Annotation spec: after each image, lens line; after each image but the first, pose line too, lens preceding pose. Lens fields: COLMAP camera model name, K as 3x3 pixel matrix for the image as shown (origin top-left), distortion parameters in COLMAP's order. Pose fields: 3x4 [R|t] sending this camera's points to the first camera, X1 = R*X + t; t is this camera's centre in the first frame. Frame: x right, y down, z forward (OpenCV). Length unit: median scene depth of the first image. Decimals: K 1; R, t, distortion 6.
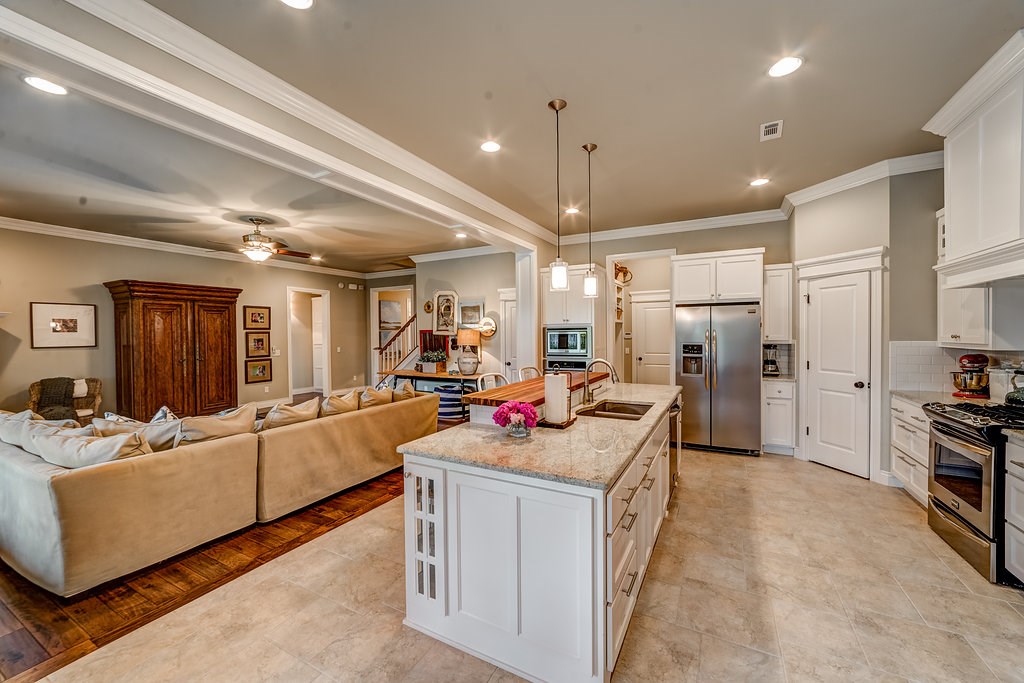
lens RADIAL K [[401.0, 0, 509.0], [0, 401.0, 338.9], [0, 0, 1]] dist [-0.010896, 0.004060]
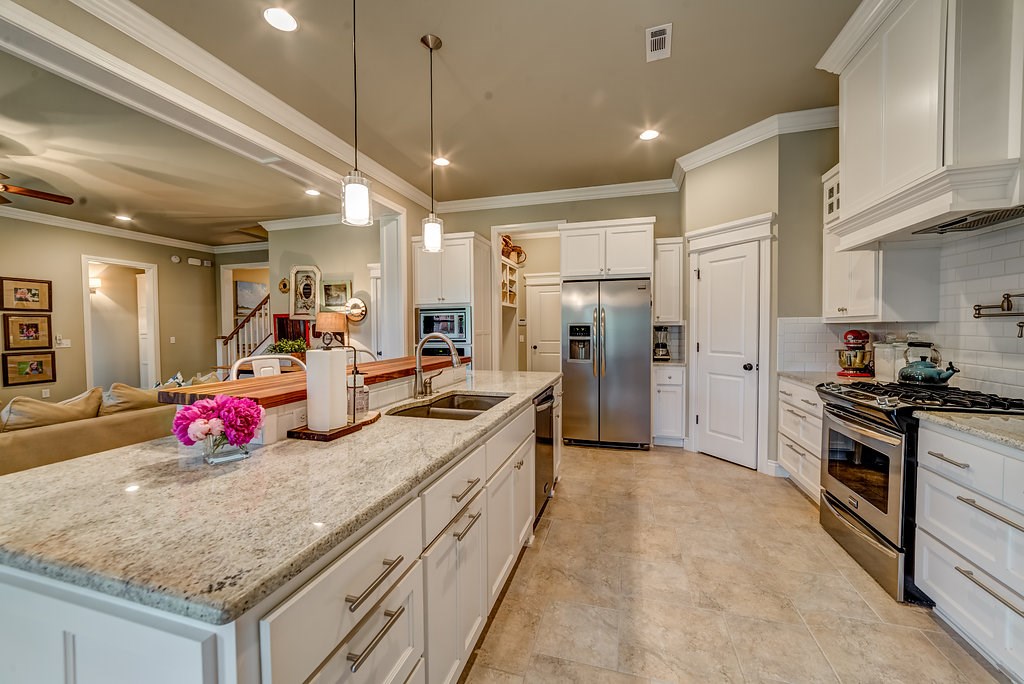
lens RADIAL K [[401.0, 0, 511.4], [0, 401.0, 339.5], [0, 0, 1]] dist [-0.010896, 0.004060]
pose [[0.977996, -0.003130, 0.208602, 0.152244], [0.000755, 0.999934, 0.011460, 0.038773], [-0.208624, -0.011050, 0.977933, 0.208528]]
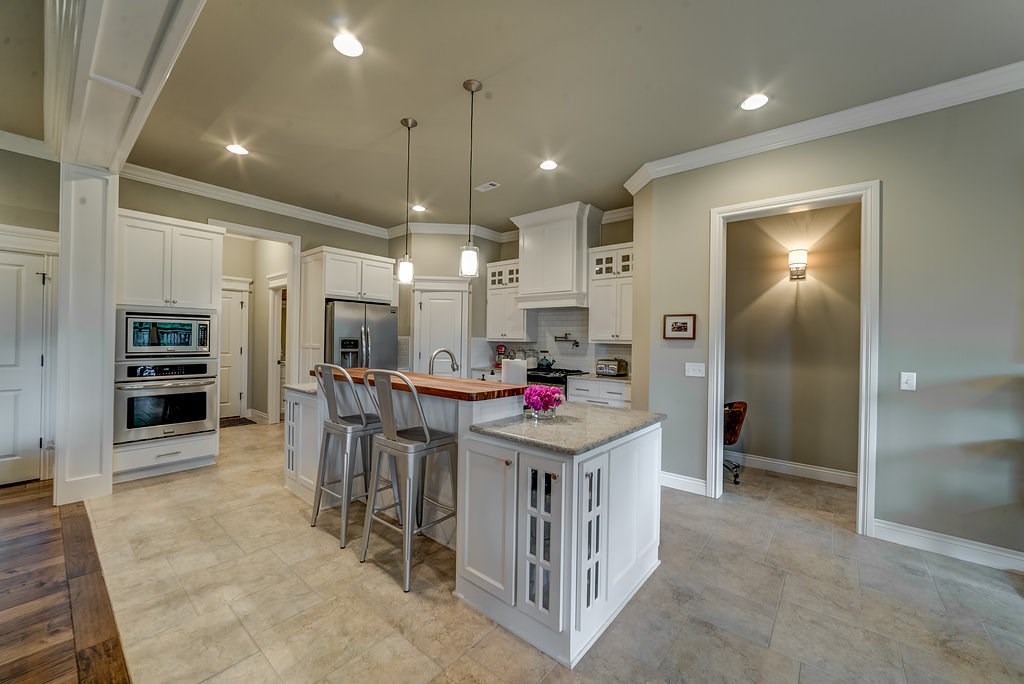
lens RADIAL K [[401.0, 0, 510.4], [0, 401.0, 339.1], [0, 0, 1]] dist [-0.010896, 0.004060]
pose [[0.197245, 0.013589, 0.980260, -0.524683], [-0.003309, 0.999907, -0.013195, 0.028717], [-0.980349, -0.000641, 0.197271, 0.465171]]
